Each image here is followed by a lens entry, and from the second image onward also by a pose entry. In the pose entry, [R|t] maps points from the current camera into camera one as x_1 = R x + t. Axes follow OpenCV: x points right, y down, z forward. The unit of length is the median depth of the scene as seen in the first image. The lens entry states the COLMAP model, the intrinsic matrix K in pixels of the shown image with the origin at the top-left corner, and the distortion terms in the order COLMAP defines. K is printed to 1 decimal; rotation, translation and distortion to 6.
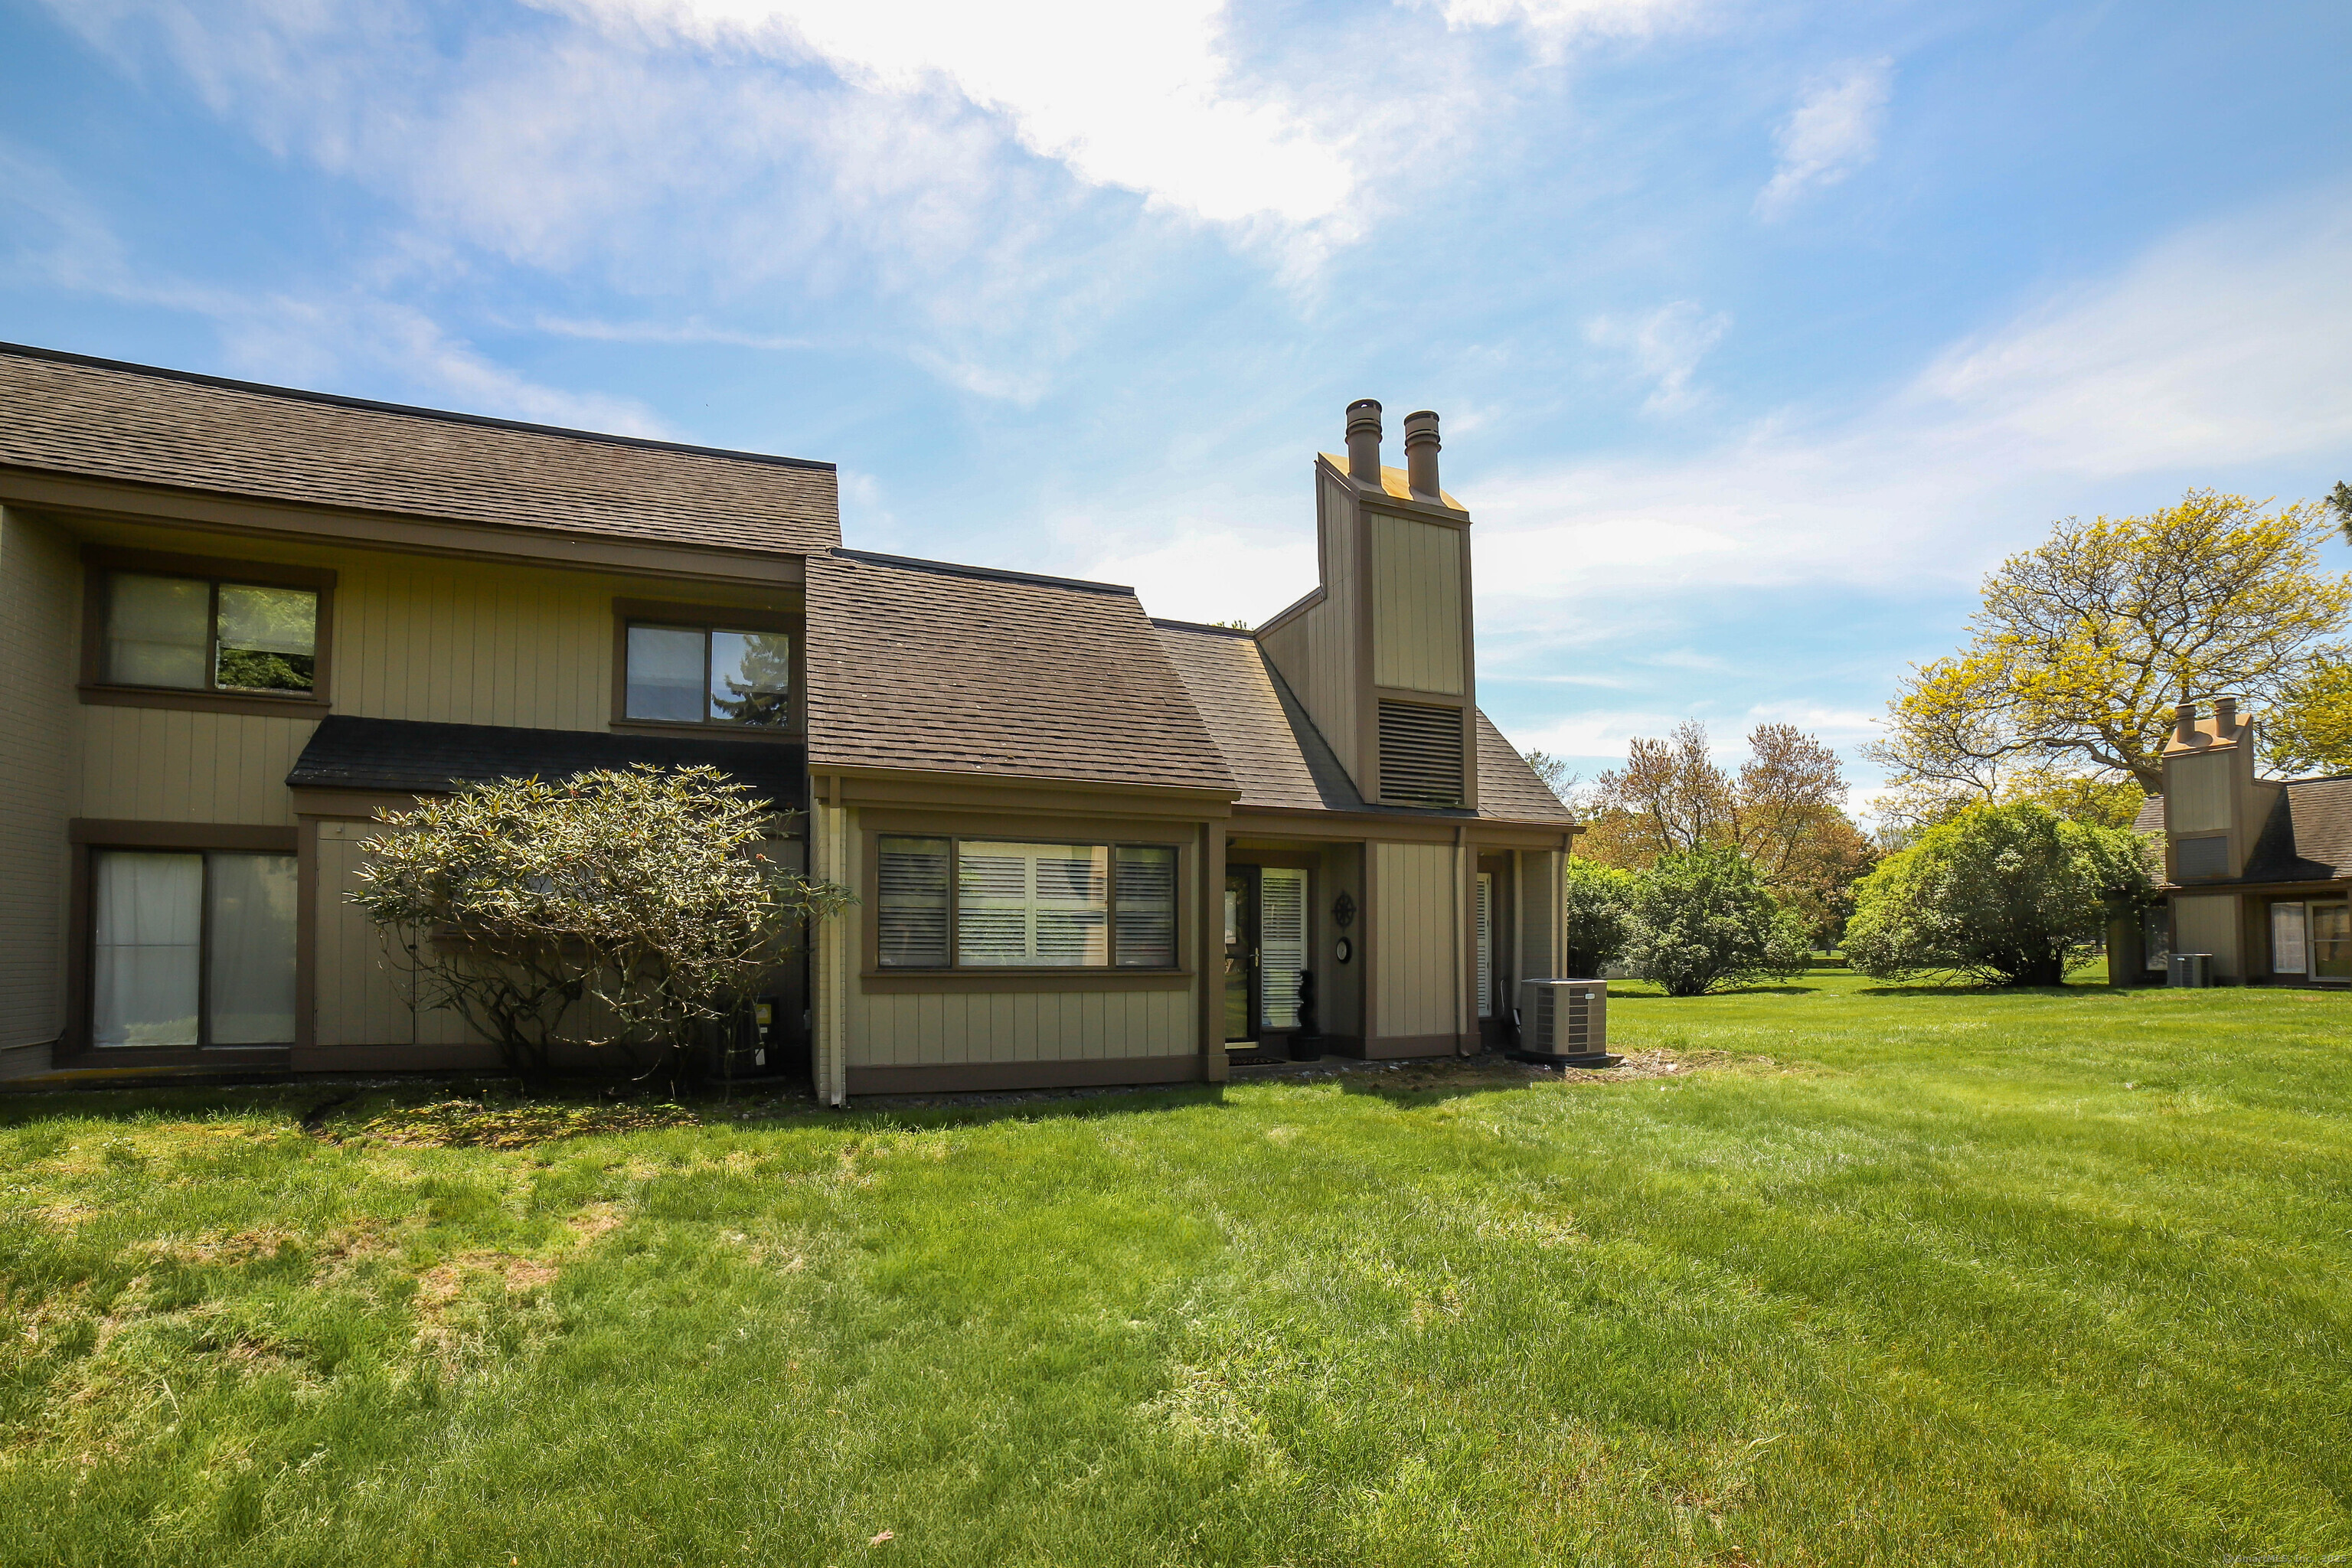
lens RADIAL K [[1036.3, 0, 1169.0], [0, 1036.3, 913.9], [0, 0, 1]] dist [-0.060893, 0.015627]
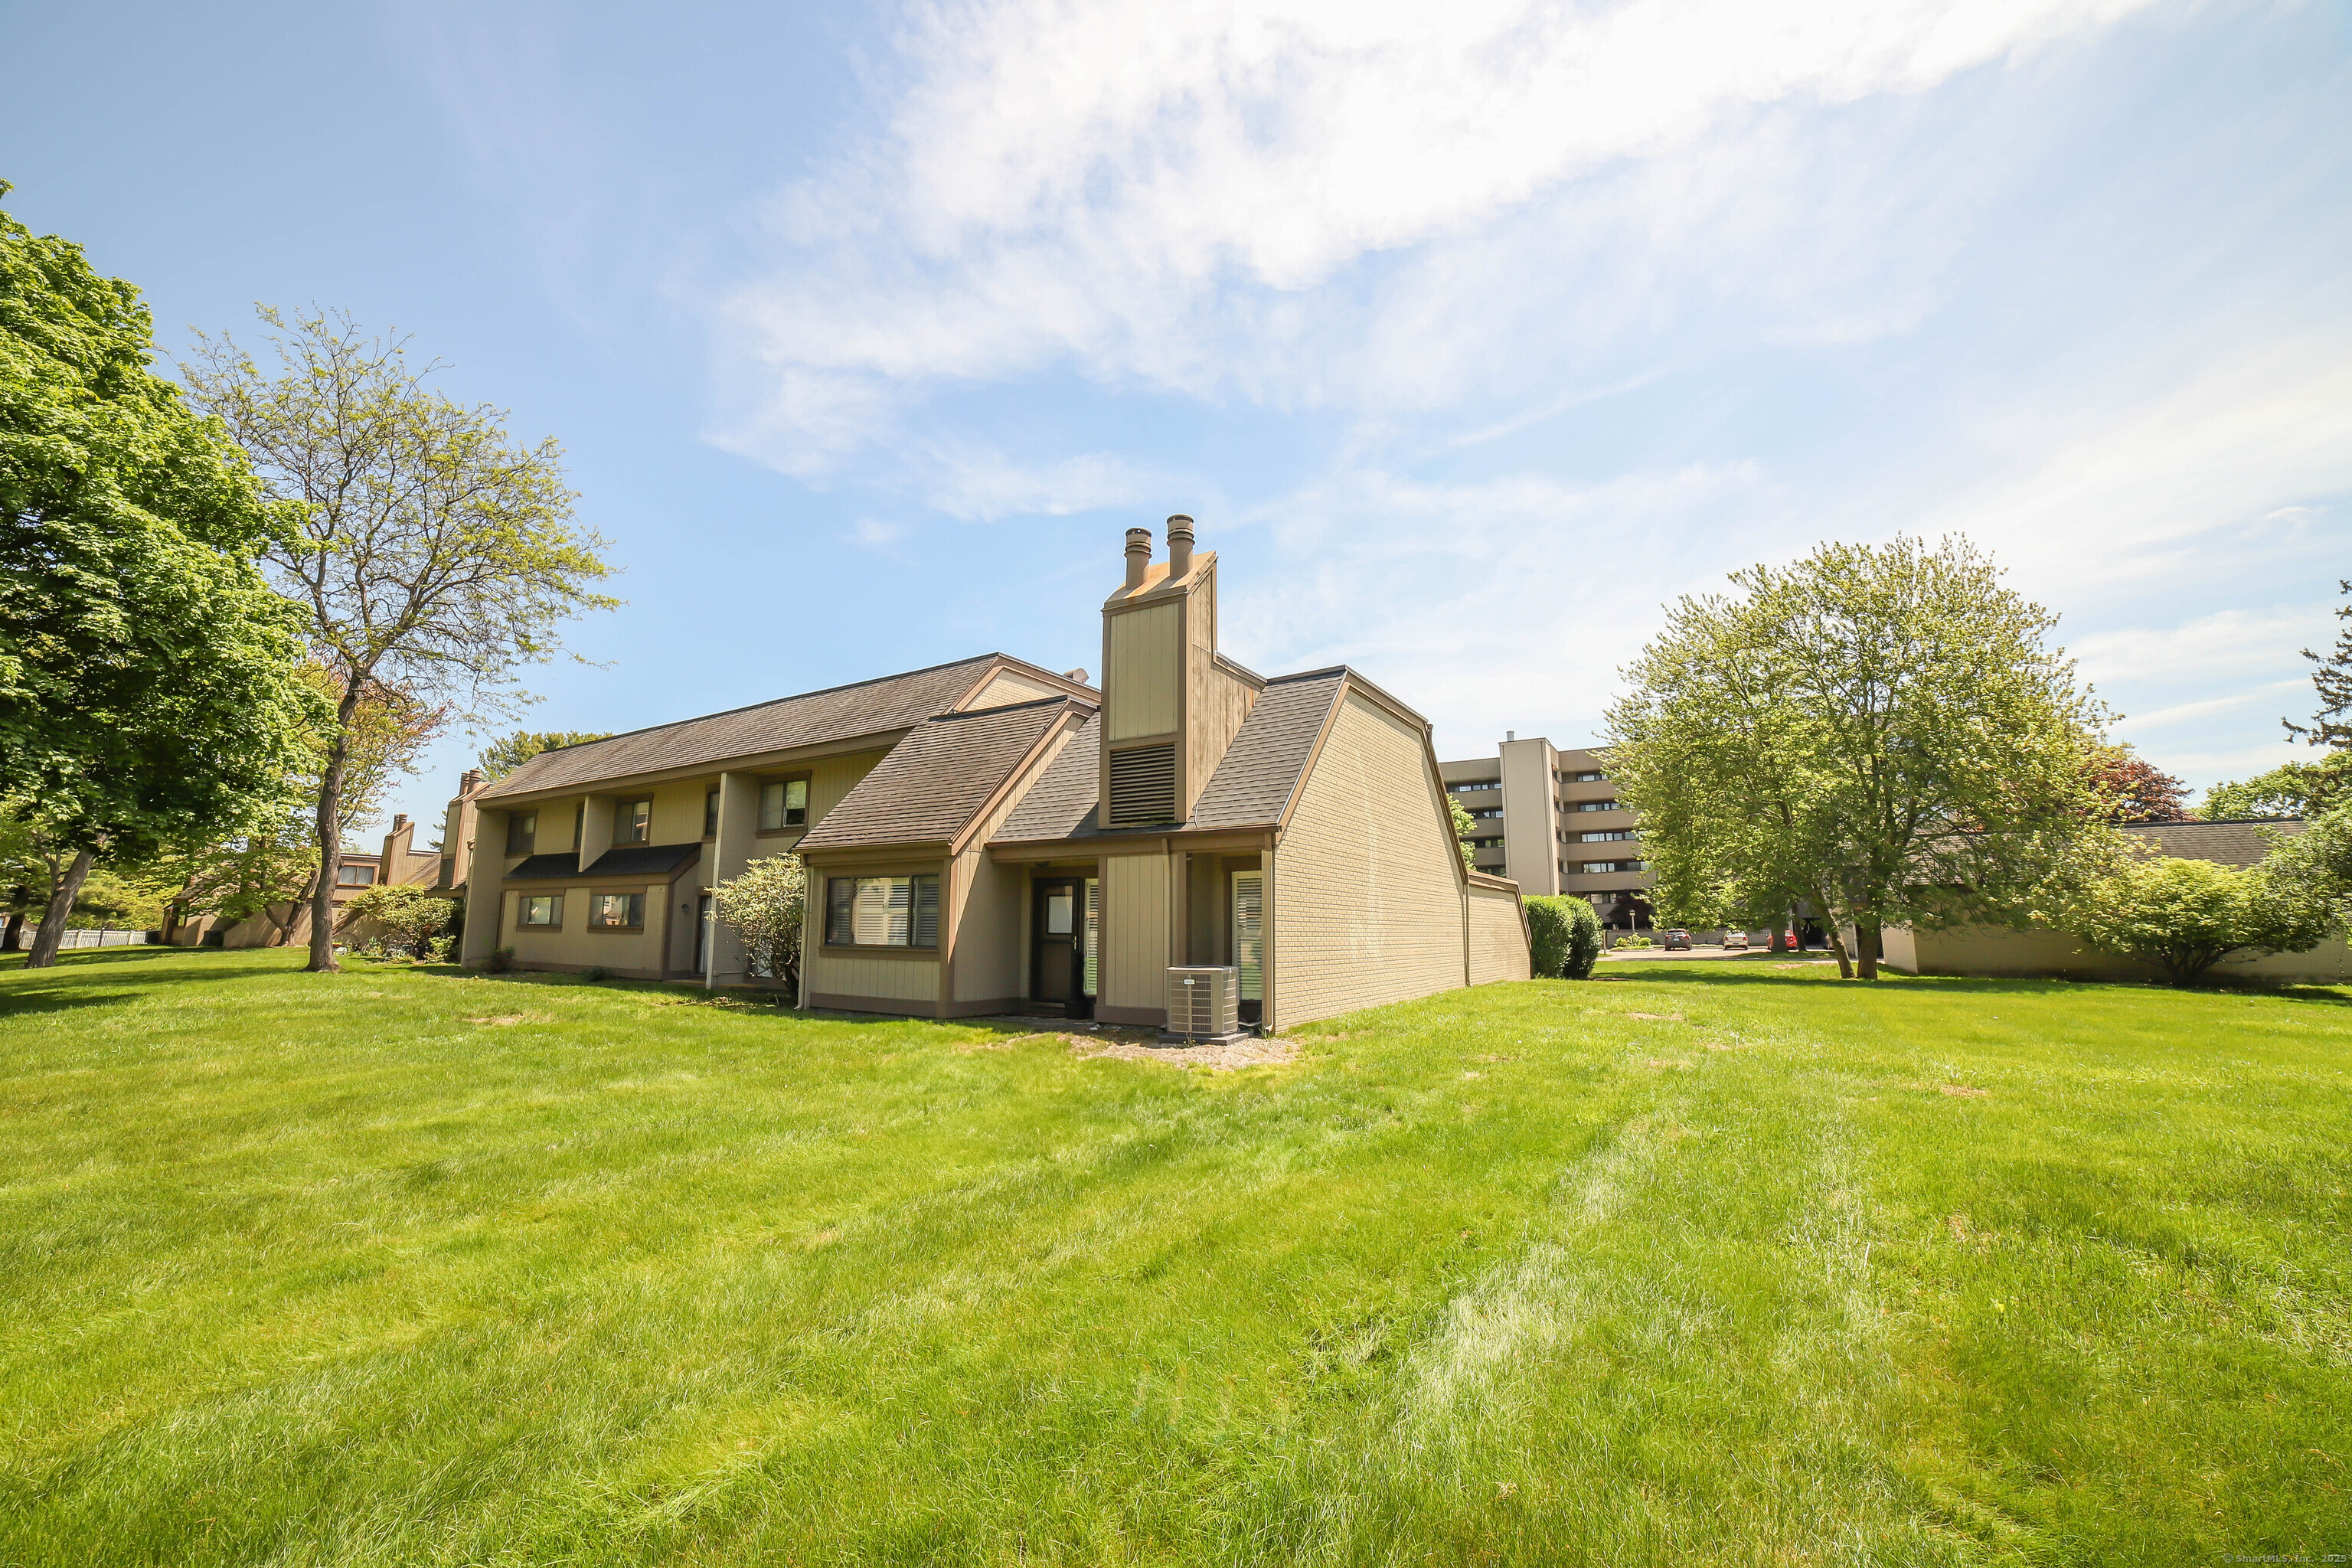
lens RADIAL K [[936.5, 0, 1151.5], [0, 936.5, 733.3], [0, 0, 1]] dist [-0.092324, 0.032060]
pose [[0.604957, -0.169244, -0.778064, 1.013239], [0.026331, 0.980868, -0.192885, 0.007039], [0.795823, 0.096200, 0.597839, 0.257045]]
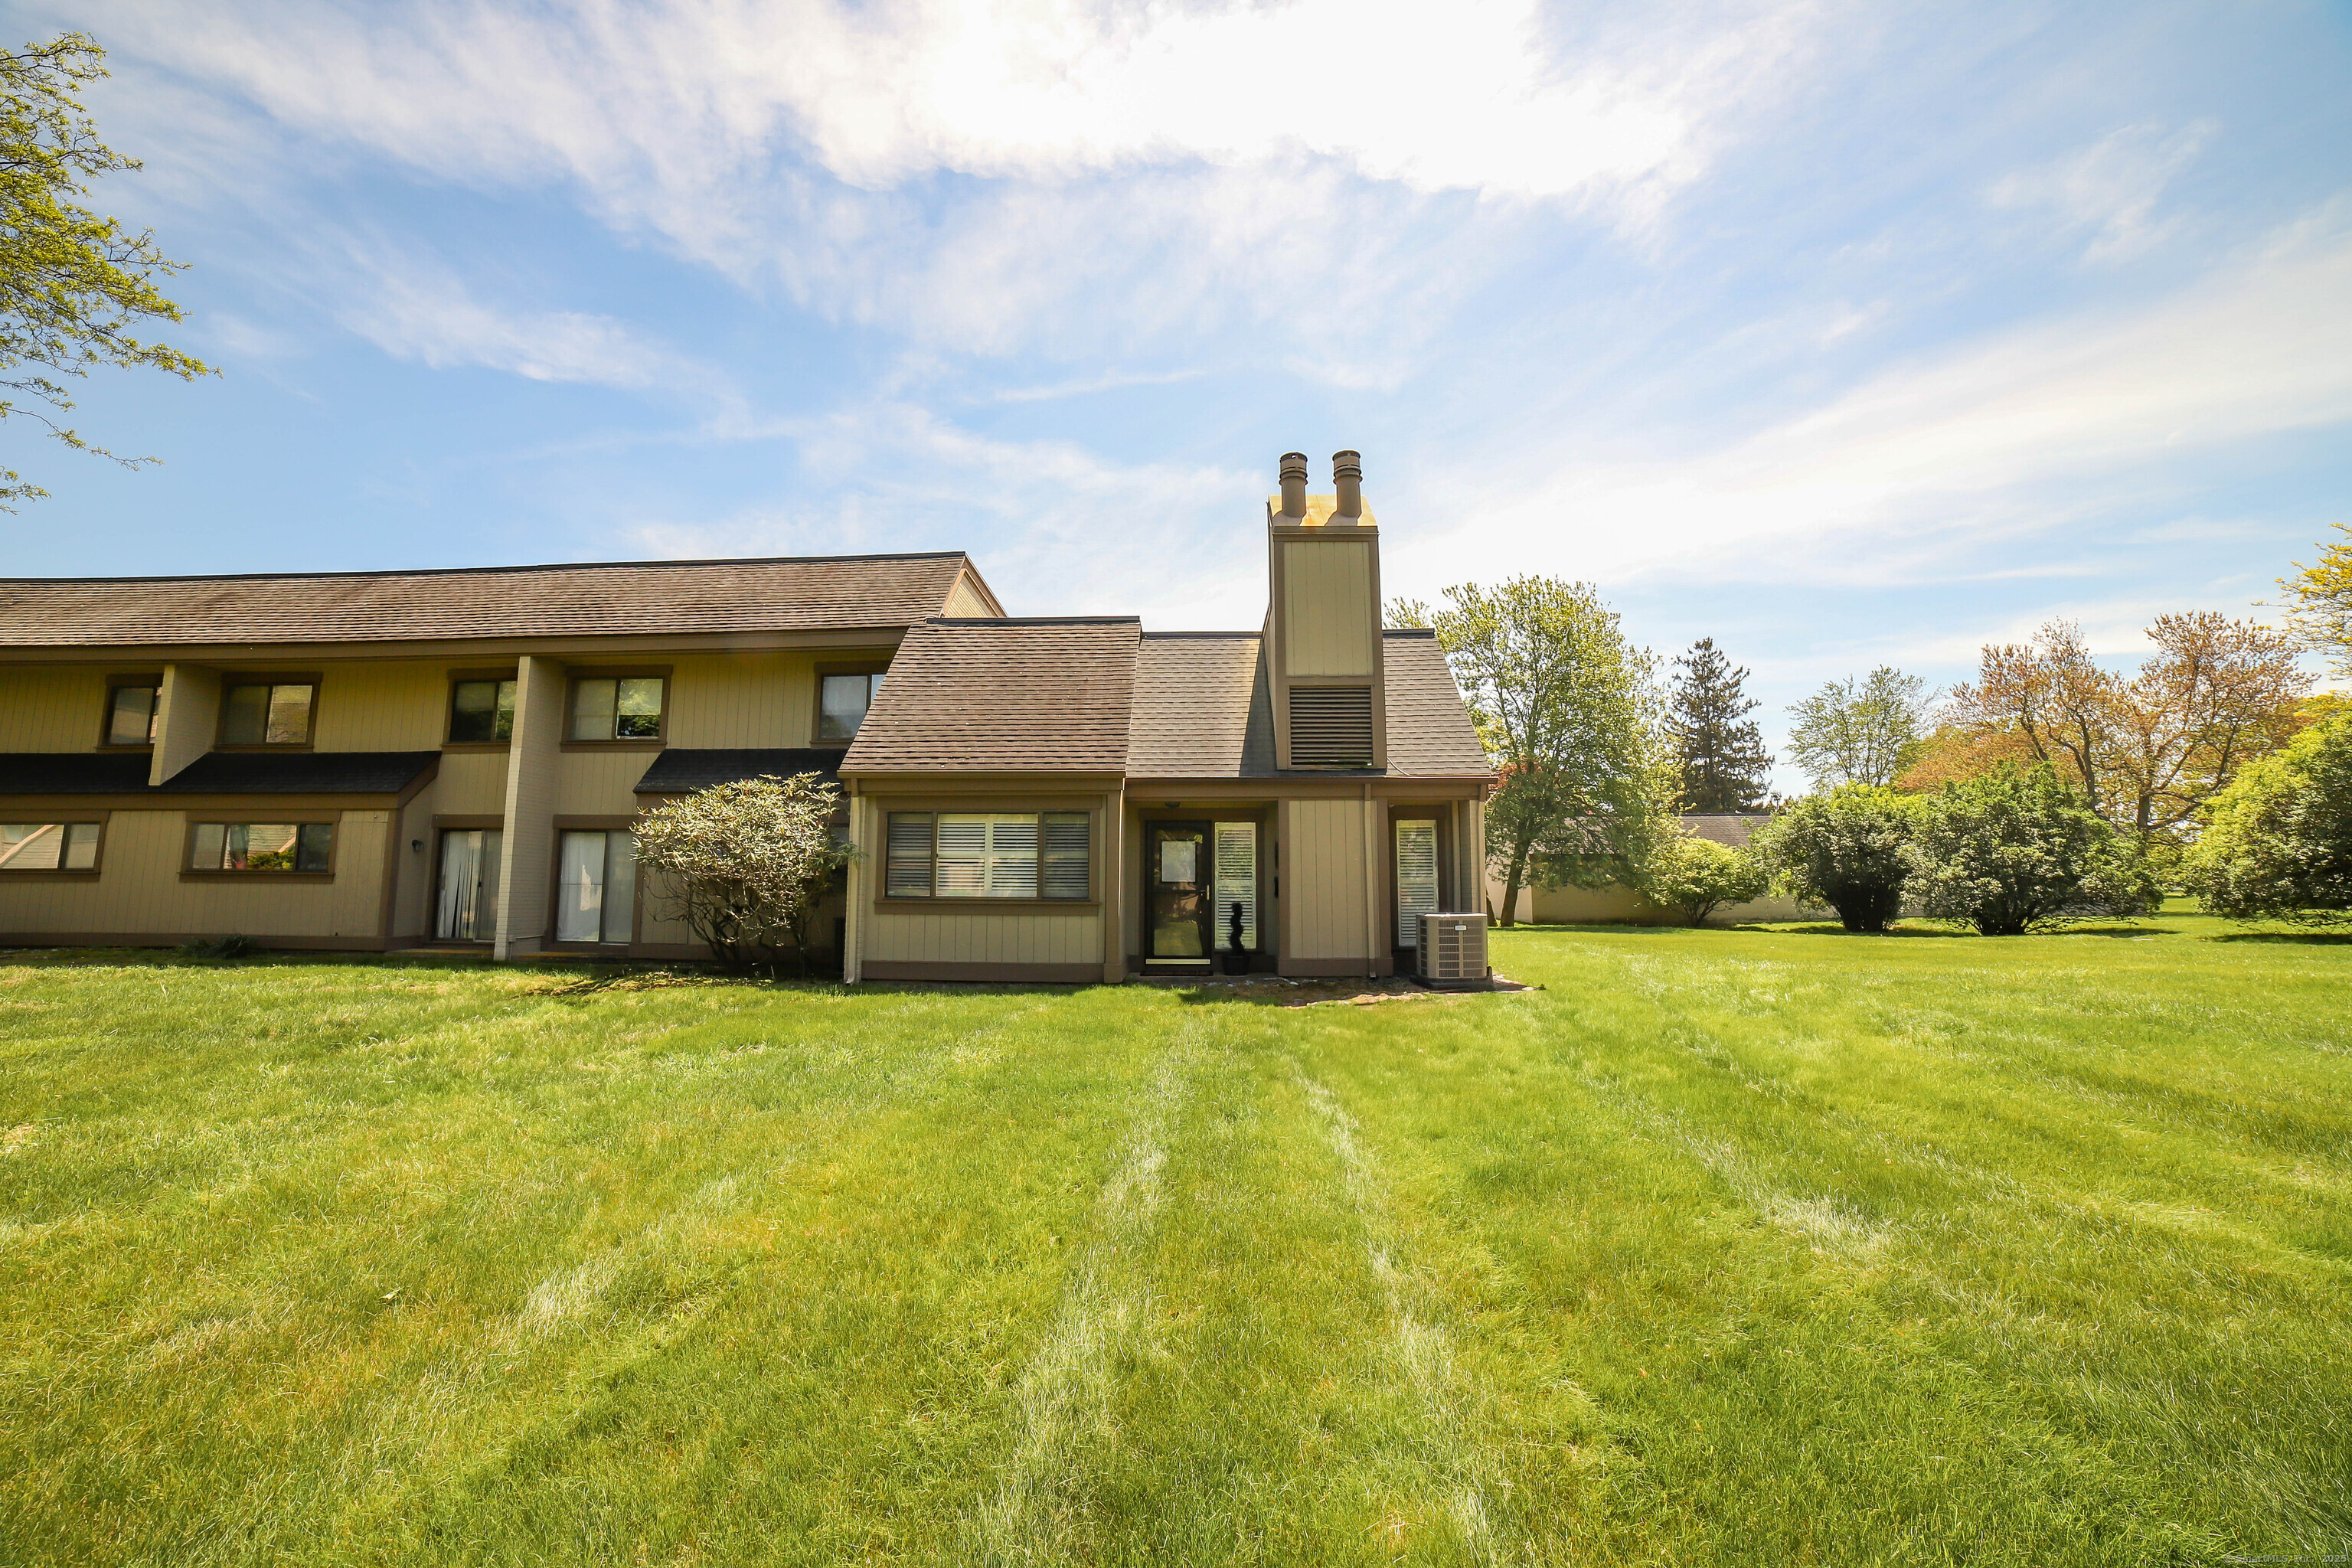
lens RADIAL K [[970.5, 0, 1150.2], [0, 970.5, 760.1], [0, 0, 1]] dist [-0.104770, 0.044753]
pose [[0.916650, -0.052633, -0.396211, 0.432326], [0.012784, 0.994645, -0.102553, 0.000144], [0.399487, 0.088940, 0.912414, -0.121762]]
